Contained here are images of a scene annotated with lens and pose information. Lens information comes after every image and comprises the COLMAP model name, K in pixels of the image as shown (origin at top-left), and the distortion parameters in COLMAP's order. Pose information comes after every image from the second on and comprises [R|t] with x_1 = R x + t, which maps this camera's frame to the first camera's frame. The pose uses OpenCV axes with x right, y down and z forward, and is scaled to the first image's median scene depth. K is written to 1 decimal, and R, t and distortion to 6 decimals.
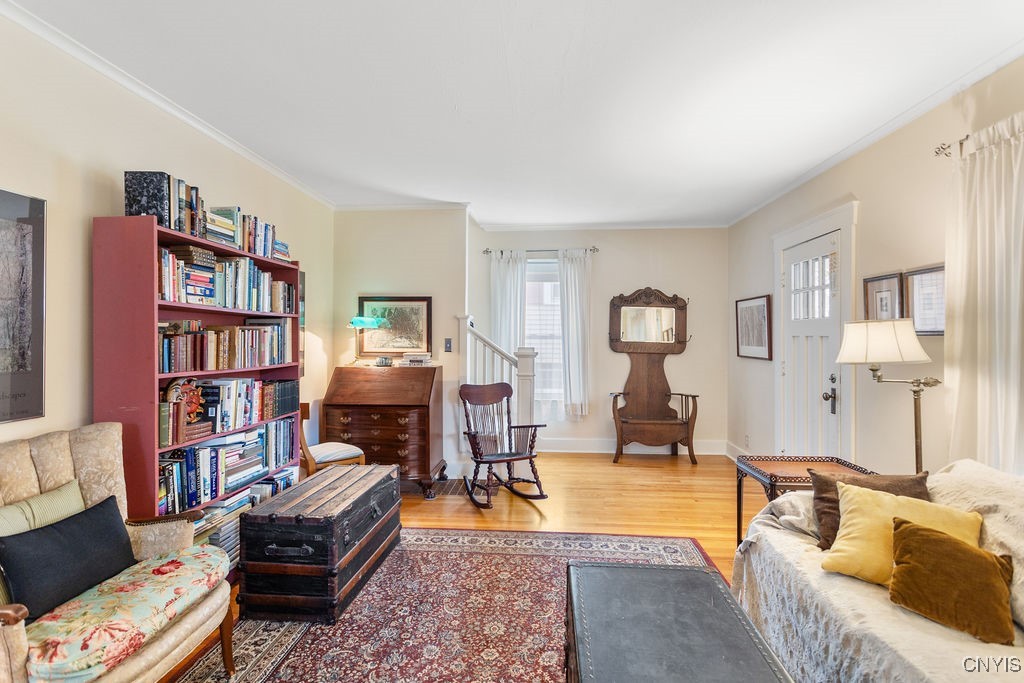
lens RADIAL K [[485.6, 0, 496.6], [0, 485.6, 339.9], [0, 0, 1]] dist [0.009013, 0.000696]
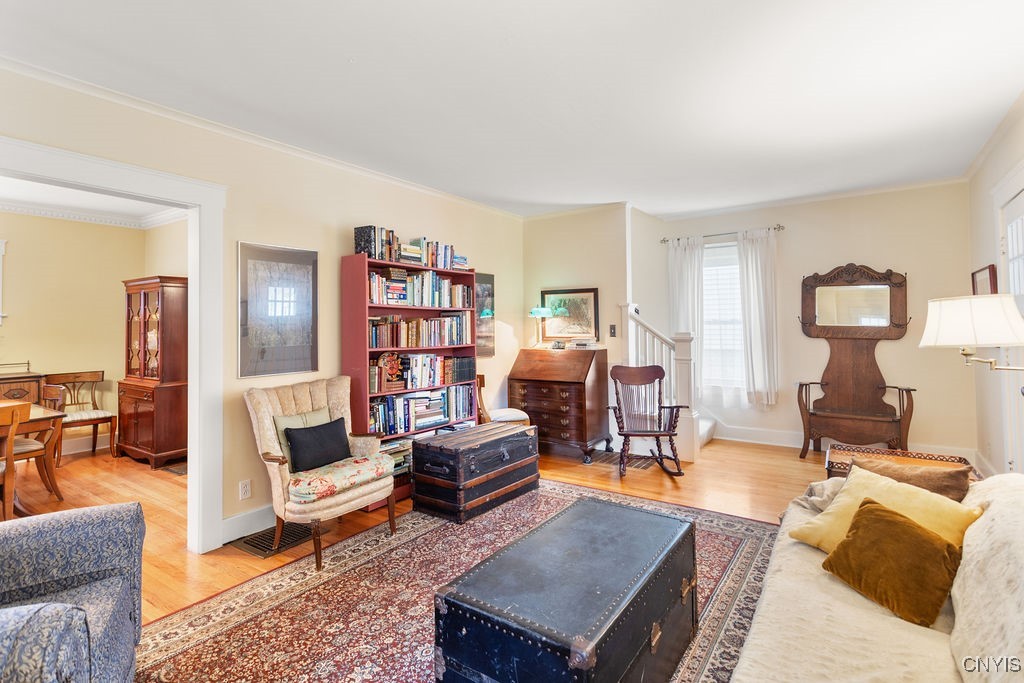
lens RADIAL K [[485.6, 0, 501.1], [0, 485.6, 323.8], [0, 0, 1]] dist [0.009013, 0.000696]
pose [[0.861064, -0.014008, -0.508303, 0.398790], [0.010123, 0.999895, -0.010408, 0.006171], [0.508395, 0.003816, 0.861115, -0.139628]]
